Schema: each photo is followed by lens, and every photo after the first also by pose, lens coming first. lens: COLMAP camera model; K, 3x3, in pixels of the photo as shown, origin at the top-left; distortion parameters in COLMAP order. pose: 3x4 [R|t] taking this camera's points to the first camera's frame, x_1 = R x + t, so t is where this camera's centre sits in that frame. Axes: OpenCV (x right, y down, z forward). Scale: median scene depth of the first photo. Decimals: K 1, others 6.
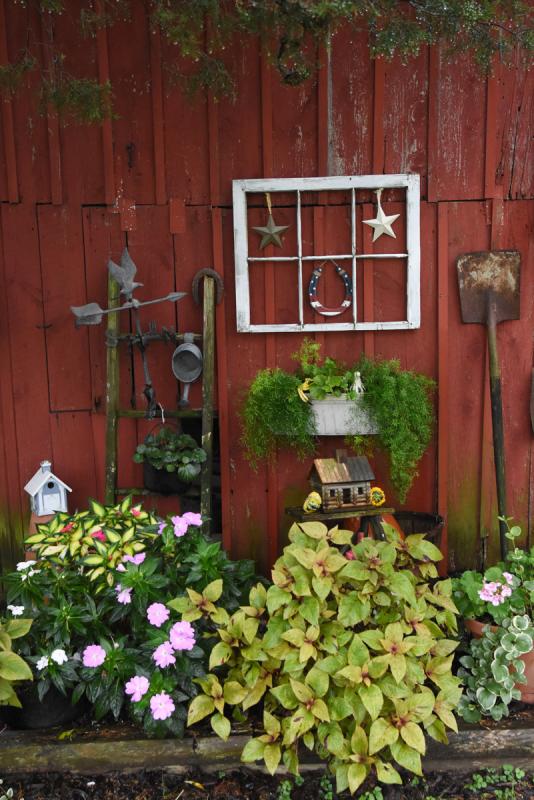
lens RADIAL K [[963.9, 0, 262.7], [0, 963.9, 400.5], [0, 0, 1]] dist [0.027774, 0.000000]
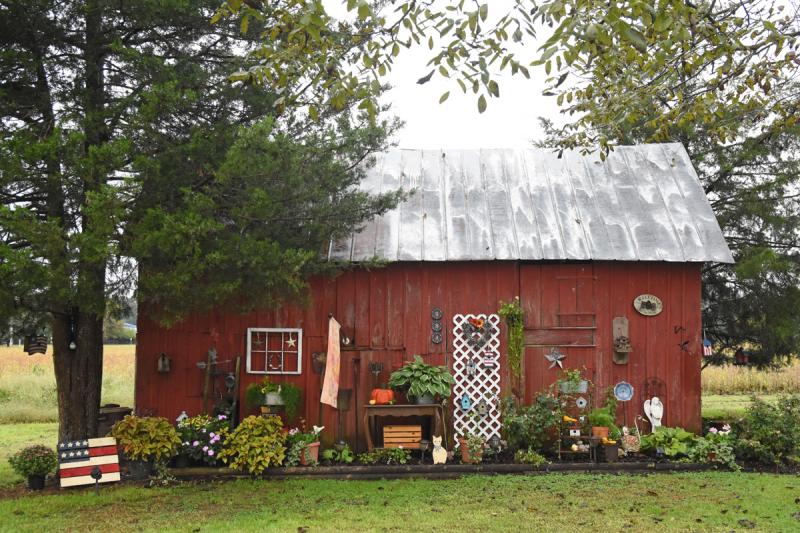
lens RADIAL K [[963.9, 0, 402.2], [0, 963.9, 270.7], [0, 0, 1]] dist [0.027774, 0.000000]
pose [[0.998720, 0.045207, 0.022690, 0.428819], [-0.038711, 0.971848, -0.232406, 0.346081], [-0.032557, 0.231230, 0.972354, -2.379248]]
